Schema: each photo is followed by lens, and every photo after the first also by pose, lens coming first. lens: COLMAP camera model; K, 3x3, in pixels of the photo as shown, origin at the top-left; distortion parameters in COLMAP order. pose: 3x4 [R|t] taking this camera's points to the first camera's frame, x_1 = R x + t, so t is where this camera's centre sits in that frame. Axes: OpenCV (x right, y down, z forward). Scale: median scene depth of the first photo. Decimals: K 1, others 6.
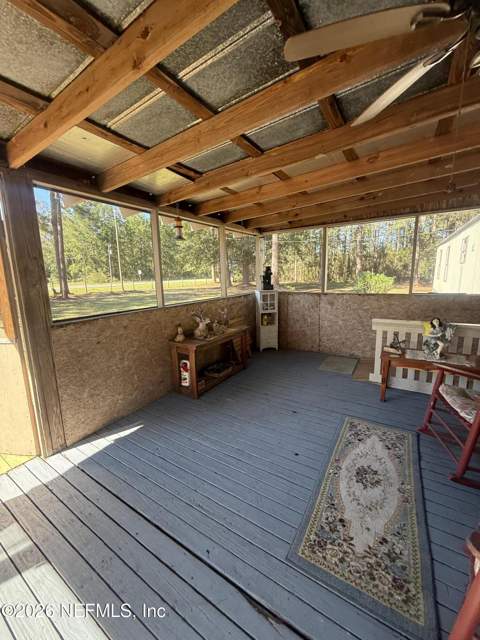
lens RADIAL K [[256.0, 0, 241.9], [0, 256.0, 319.5], [0, 0, 1]] dist [0.001574, -0.000435]
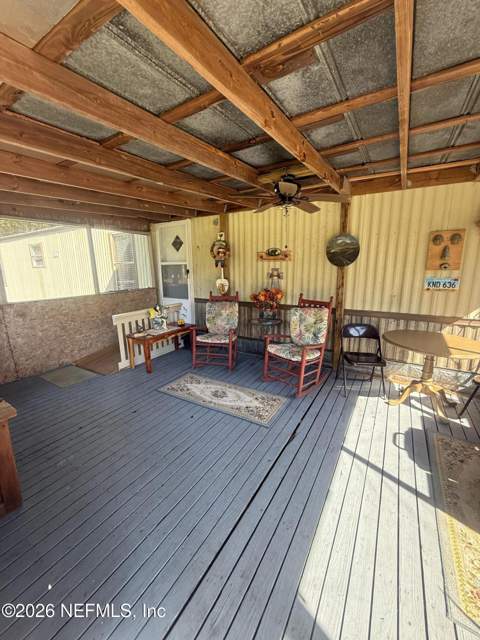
lens RADIAL K [[256.0, 0, 239.4], [0, 256.0, 318.9], [0, 0, 1]] dist [0.001574, -0.000435]
pose [[-0.014253, -0.175796, 0.984323, -0.902052], [0.192883, 0.965450, 0.175218, -0.115209], [-0.981118, 0.192357, 0.020148, 0.609111]]
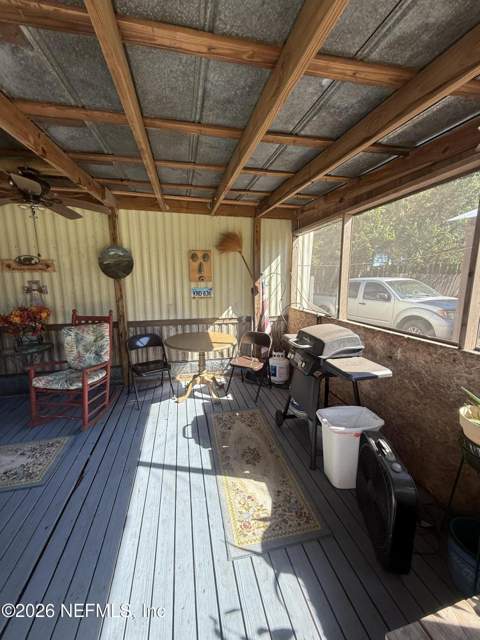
lens RADIAL K [[256.0, 0, 241.0], [0, 256.0, 318.7], [0, 0, 1]] dist [0.001574, -0.000435]
pose [[-0.713283, -0.087070, 0.695446, -0.921223], [0.149659, 0.950447, 0.272494, -0.109811], [-0.684711, 0.298445, -0.664907, 0.550739]]
